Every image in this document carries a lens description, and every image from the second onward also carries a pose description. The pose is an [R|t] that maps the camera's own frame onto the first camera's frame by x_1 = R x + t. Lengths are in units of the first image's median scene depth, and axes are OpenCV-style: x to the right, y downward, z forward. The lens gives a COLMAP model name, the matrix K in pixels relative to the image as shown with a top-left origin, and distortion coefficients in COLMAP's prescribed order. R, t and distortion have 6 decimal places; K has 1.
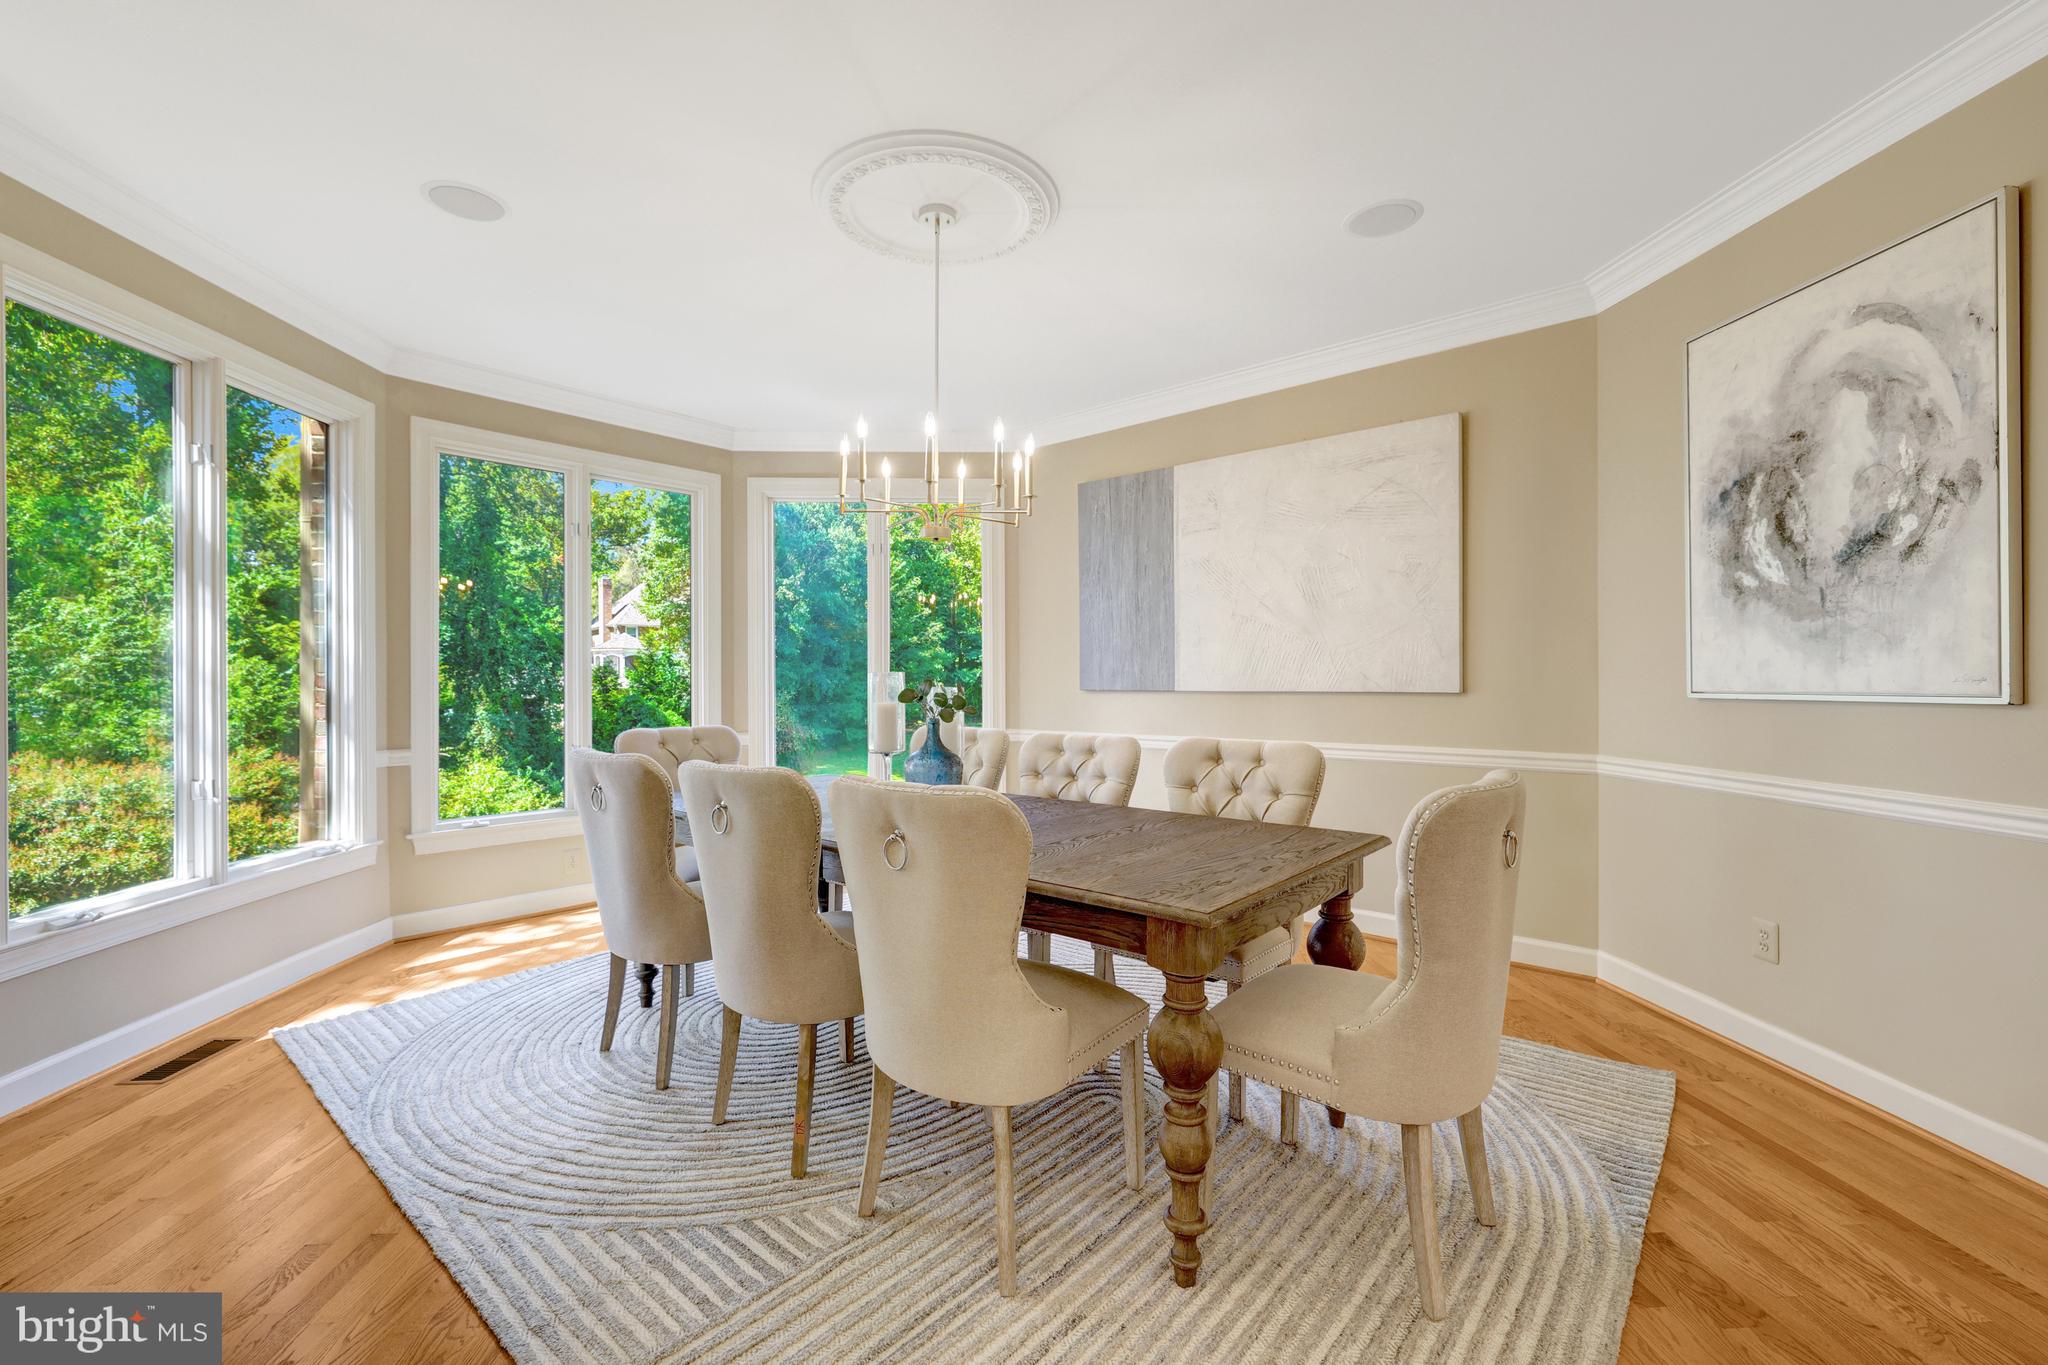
lens RADIAL K [[869.0, 0, 1012.6], [0, 869.0, 690.4], [0, 0, 1]] dist [-0.005162, 0.000892]
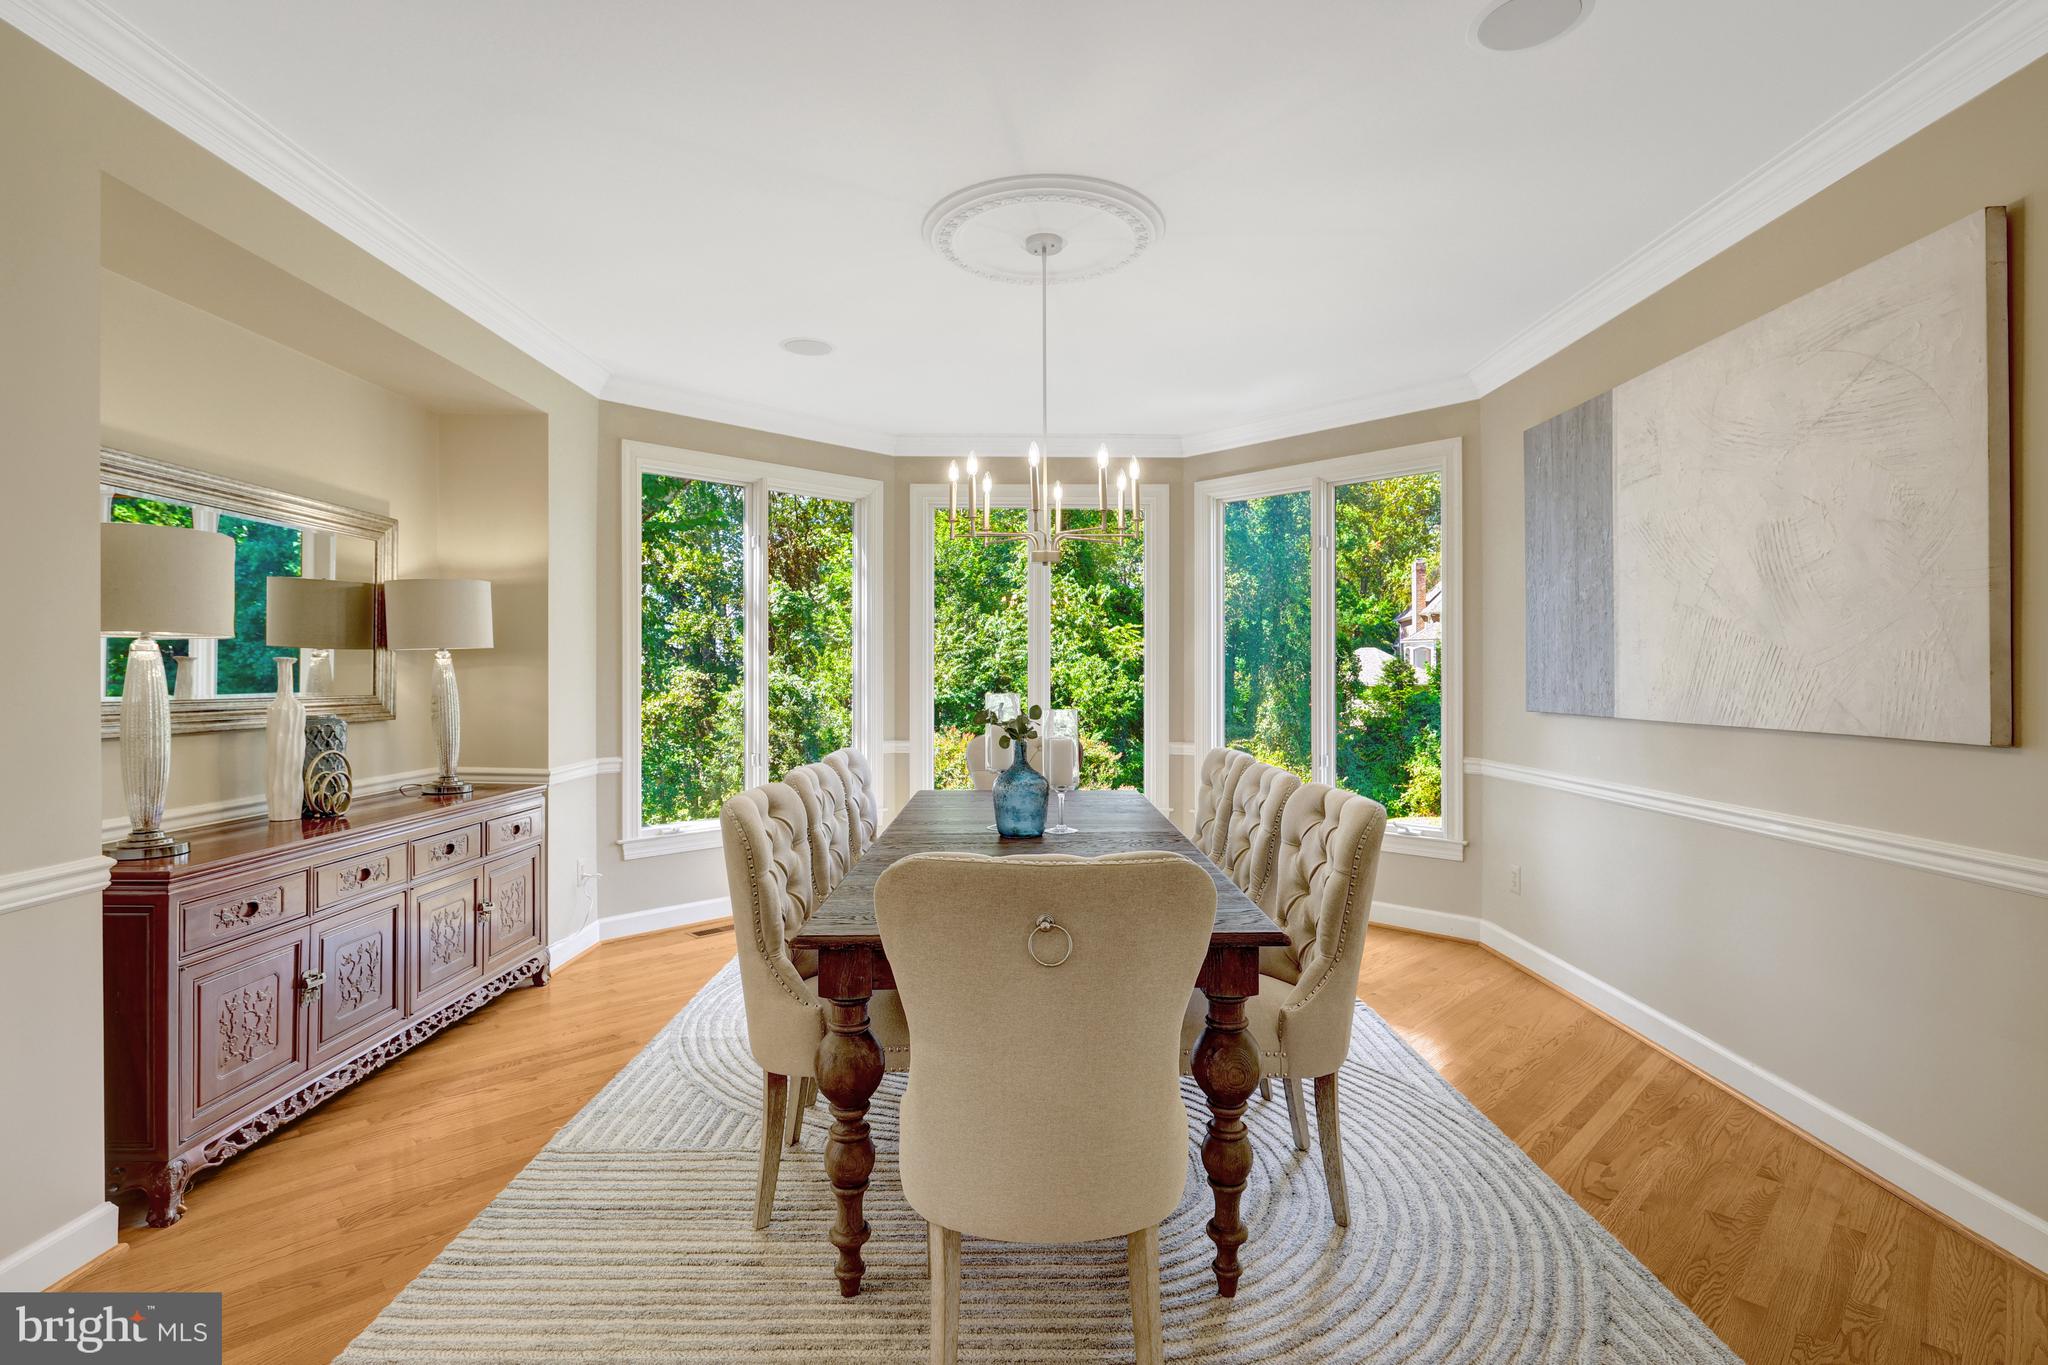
lens RADIAL K [[982.4, 0, 1012.5], [0, 982.4, 675.5], [0, 0, 1]] dist [0.000948, -0.000671]
pose [[0.651788, 0.005770, -0.758379, 0.413063], [-0.012811, 0.999912, -0.003403, -0.021044], [0.758293, 0.011934, 0.651804, 0.123593]]
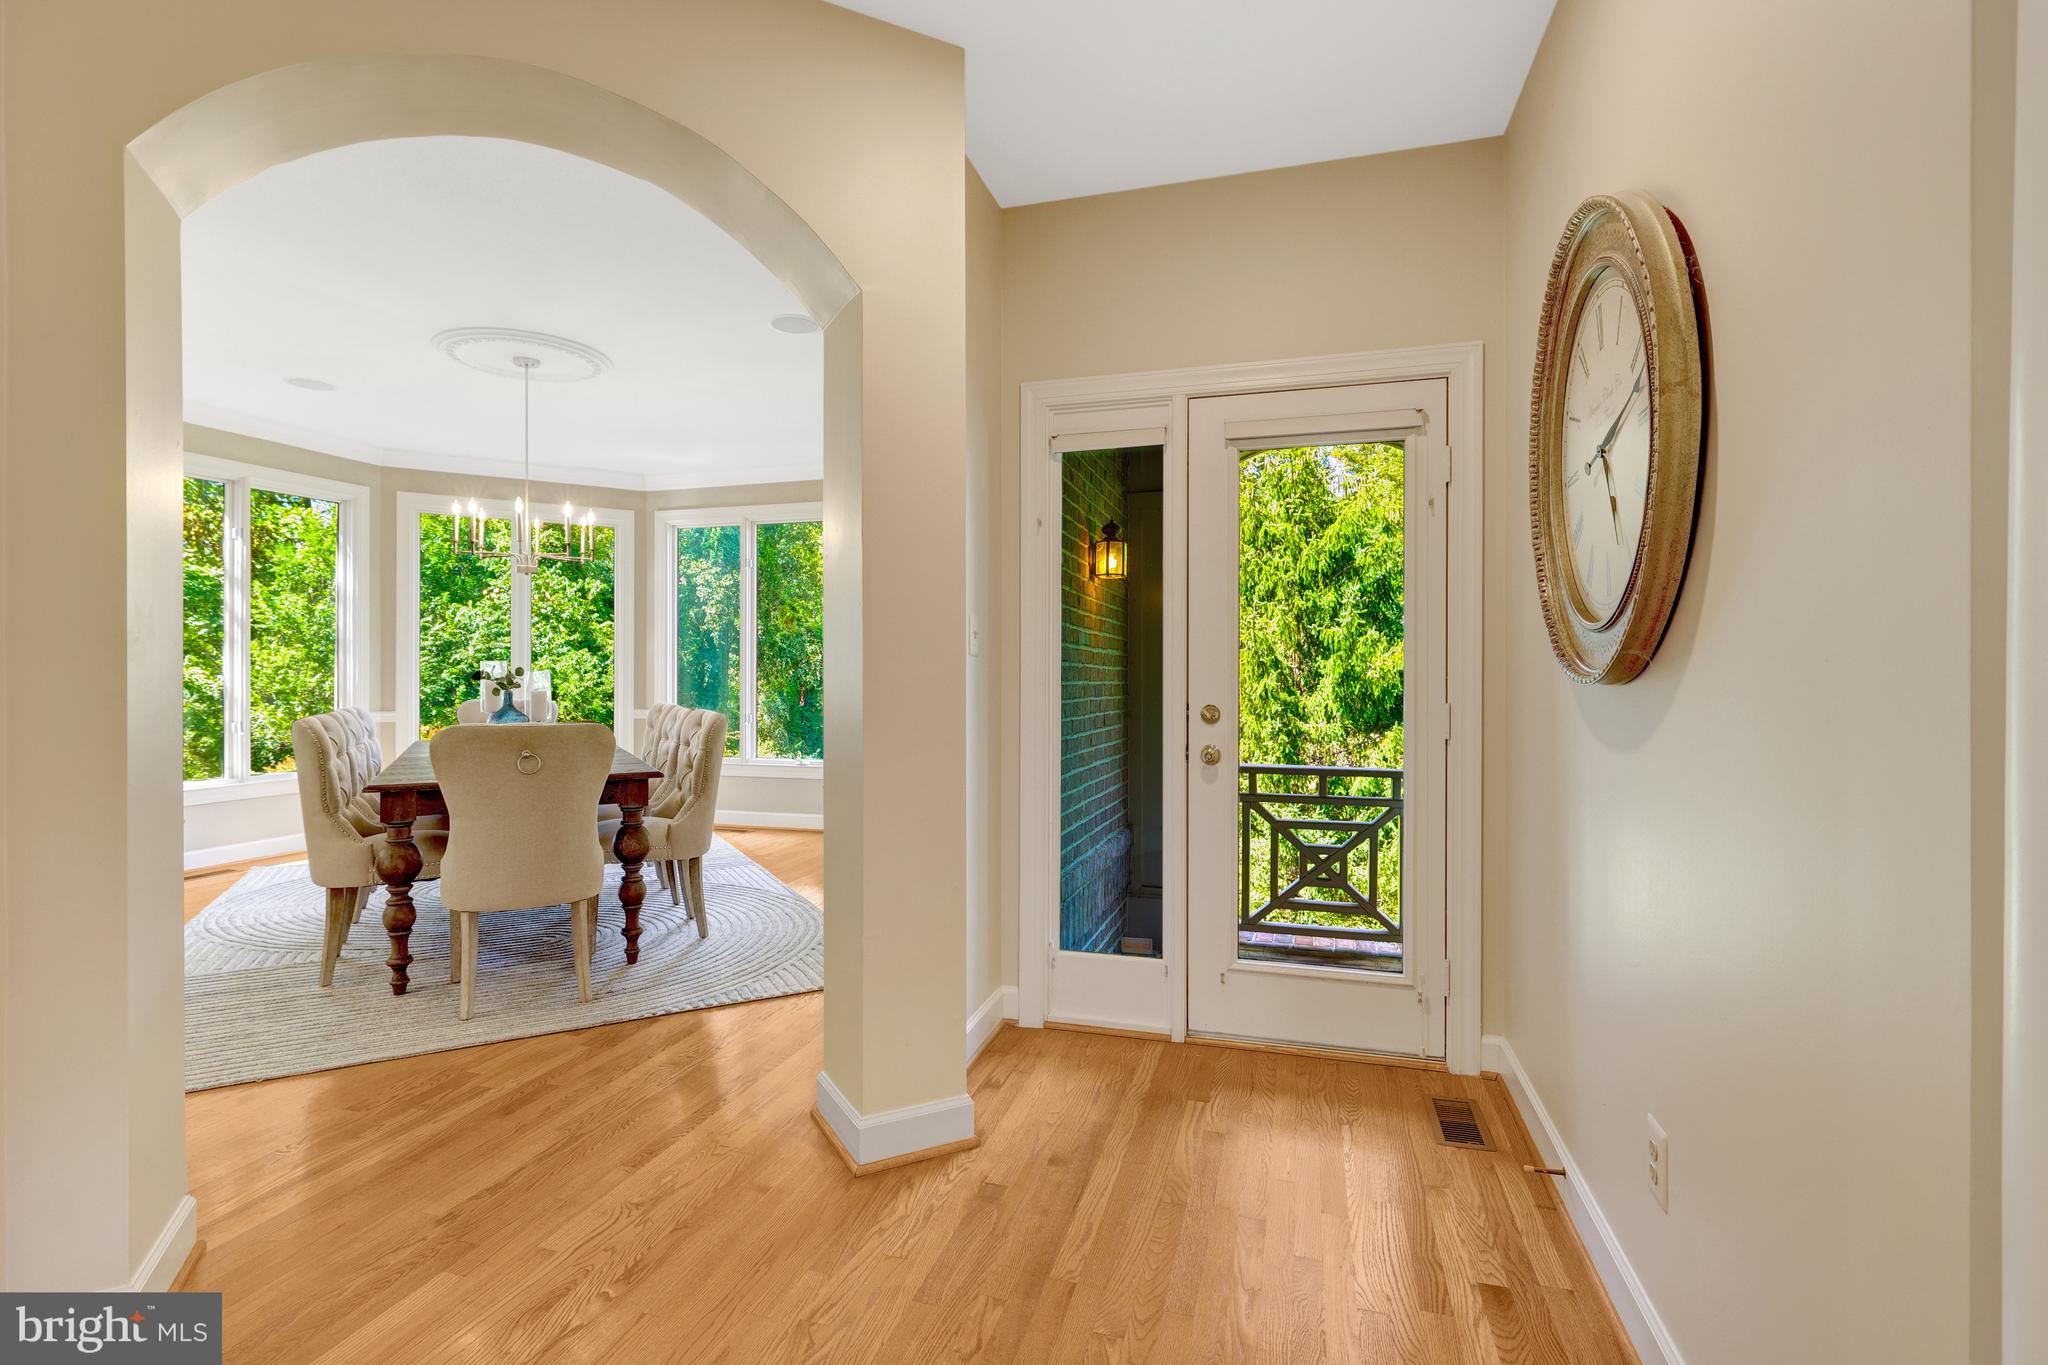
lens RADIAL K [[946.6, 0, 1028.2], [0, 946.6, 678.0], [0, 0, 1]] dist [-0.008194, 0.000600]
pose [[0.942656, 0.010104, -0.333614, 0.709252], [-0.012833, 0.999900, -0.005977, 0.004443], [0.333520, 0.009915, 0.942691, -0.146940]]
